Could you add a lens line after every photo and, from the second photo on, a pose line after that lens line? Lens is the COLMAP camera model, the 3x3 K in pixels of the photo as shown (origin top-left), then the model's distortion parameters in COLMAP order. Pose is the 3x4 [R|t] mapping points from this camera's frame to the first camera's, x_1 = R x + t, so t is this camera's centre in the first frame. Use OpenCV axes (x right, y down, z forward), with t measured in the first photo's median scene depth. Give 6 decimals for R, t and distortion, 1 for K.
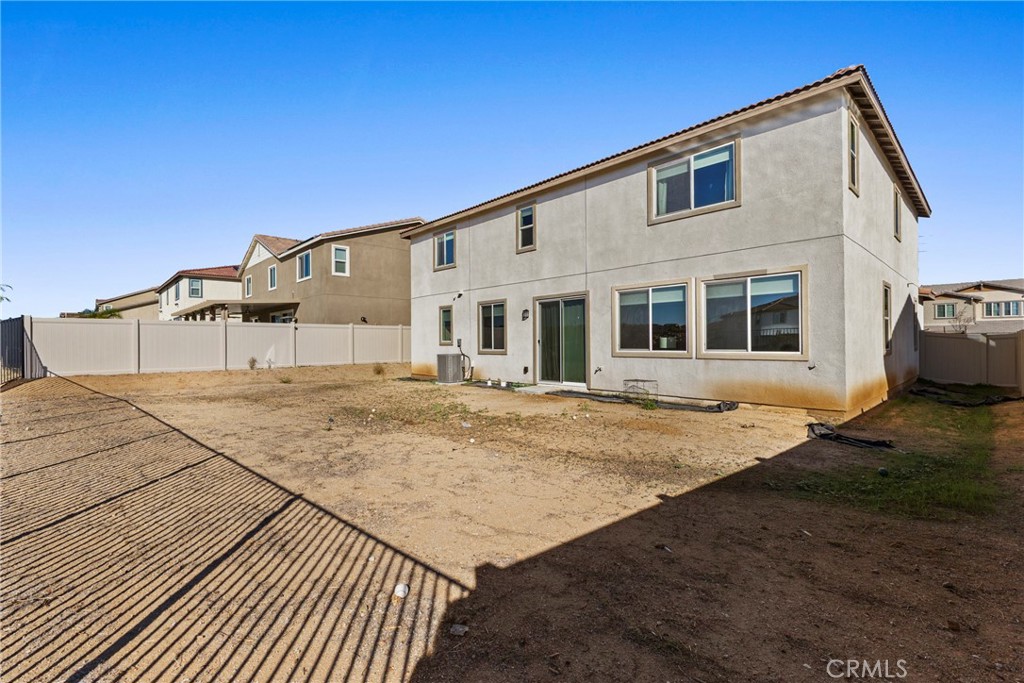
lens RADIAL K [[449.6, 0, 513.8], [0, 449.6, 334.9], [0, 0, 1]] dist [0.004921, 0.000342]
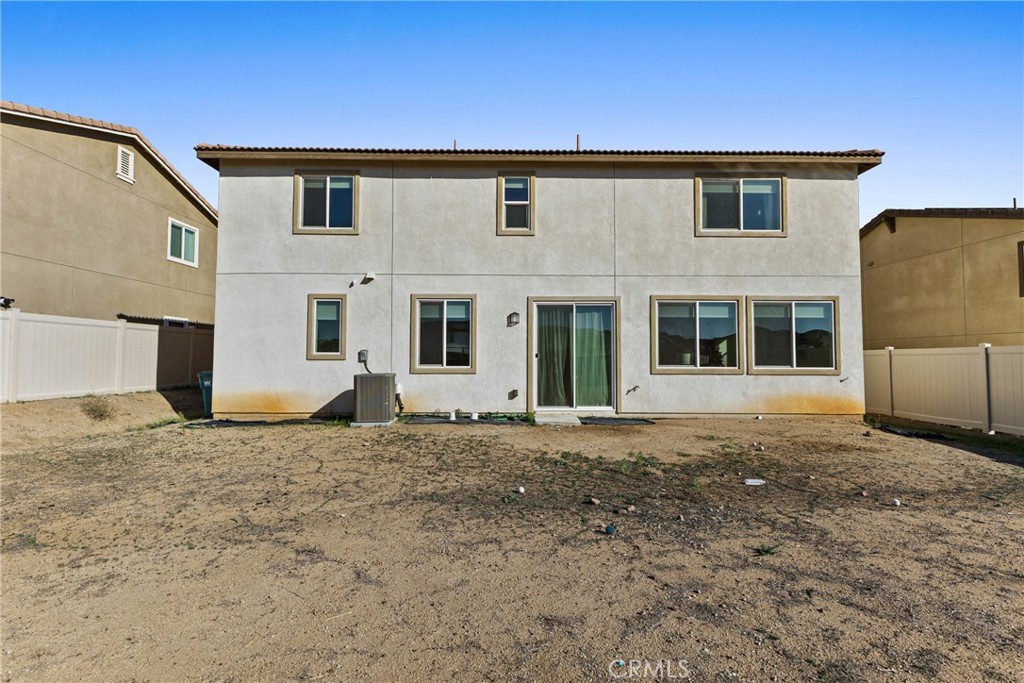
lens RADIAL K [[429.6, 0, 515.2], [0, 429.6, 338.3], [0, 0, 1]] dist [0.002129, 0.000261]
pose [[0.677582, 0.041394, 0.734281, -0.513590], [-0.021049, 0.999097, -0.036899, 0.013176], [-0.735146, 0.009546, 0.677842, 0.544250]]
